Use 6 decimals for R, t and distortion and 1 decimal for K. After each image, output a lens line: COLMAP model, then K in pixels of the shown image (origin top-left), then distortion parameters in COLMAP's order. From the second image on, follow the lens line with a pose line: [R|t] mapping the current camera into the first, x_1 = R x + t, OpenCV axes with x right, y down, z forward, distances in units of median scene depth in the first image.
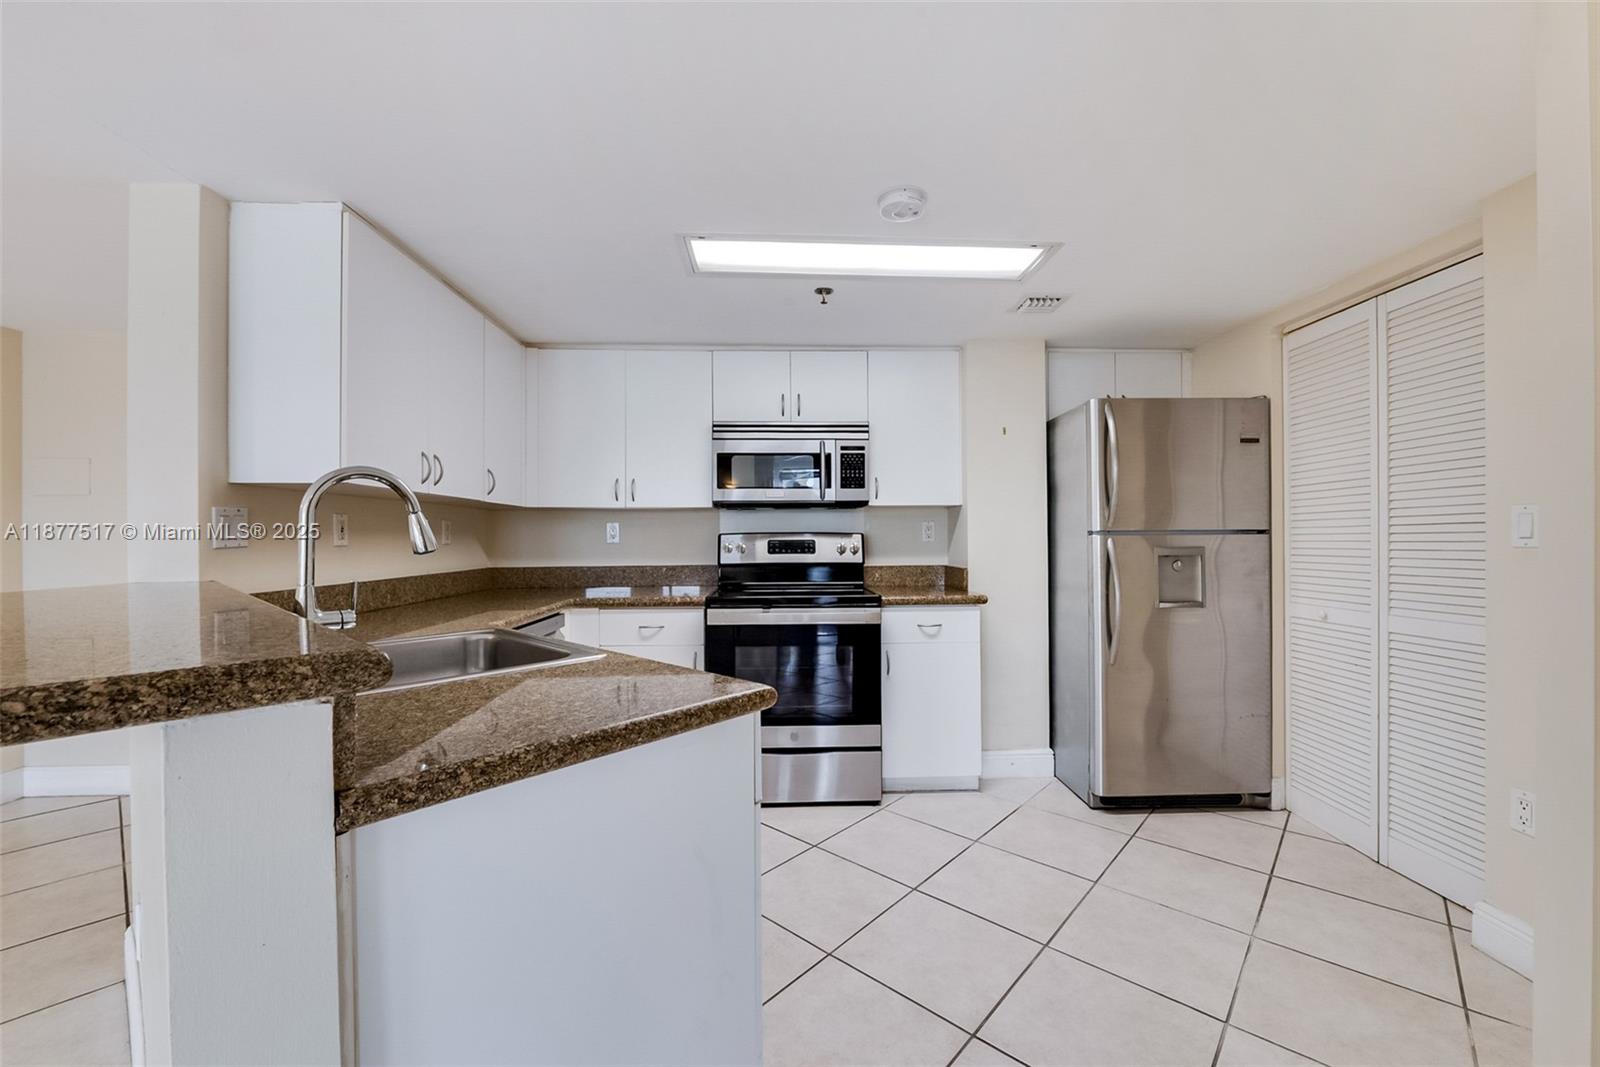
lens RADIAL K [[644.6, 0, 801.9], [0, 644.6, 535.0], [0, 0, 1]] dist [0.002480, 0.000083]
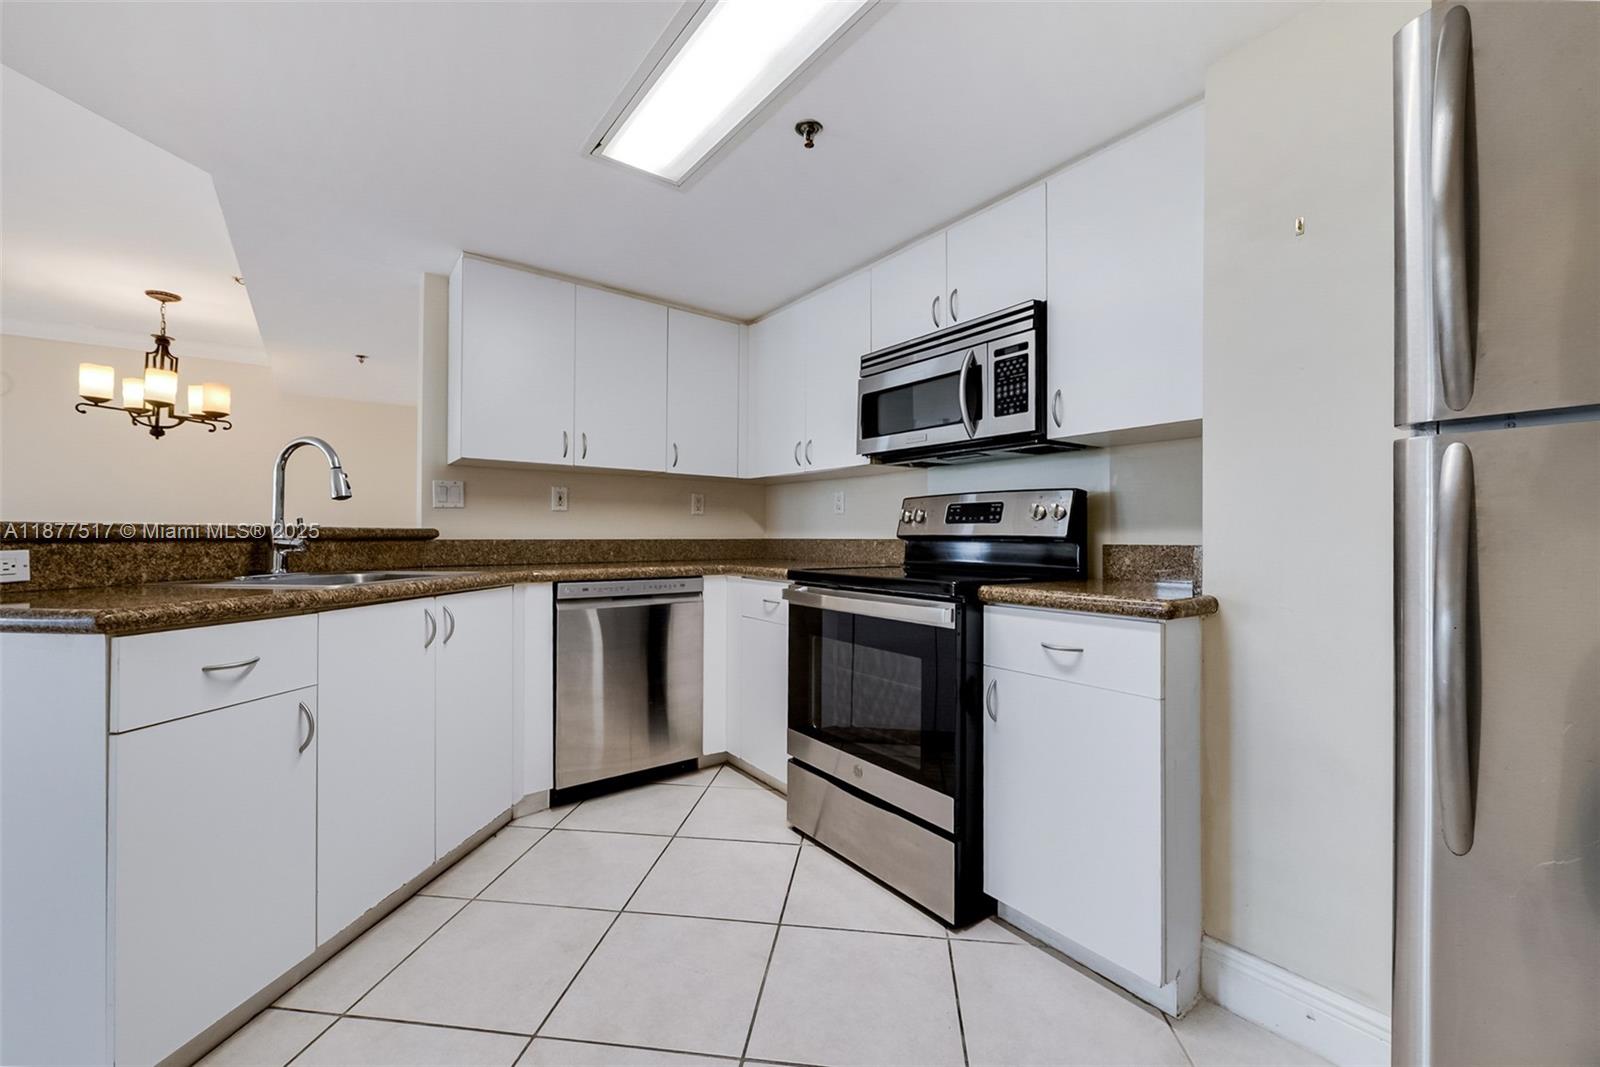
lens RADIAL K [[644.6, 0, 800.4], [0, 644.6, 533.5], [0, 0, 1]] dist [0.002480, 0.000083]
pose [[0.567350, 0.005583, -0.823458, 0.475668], [-0.004669, 0.999983, 0.003563, 0.041156], [0.823463, 0.001824, 0.567366, 0.481673]]
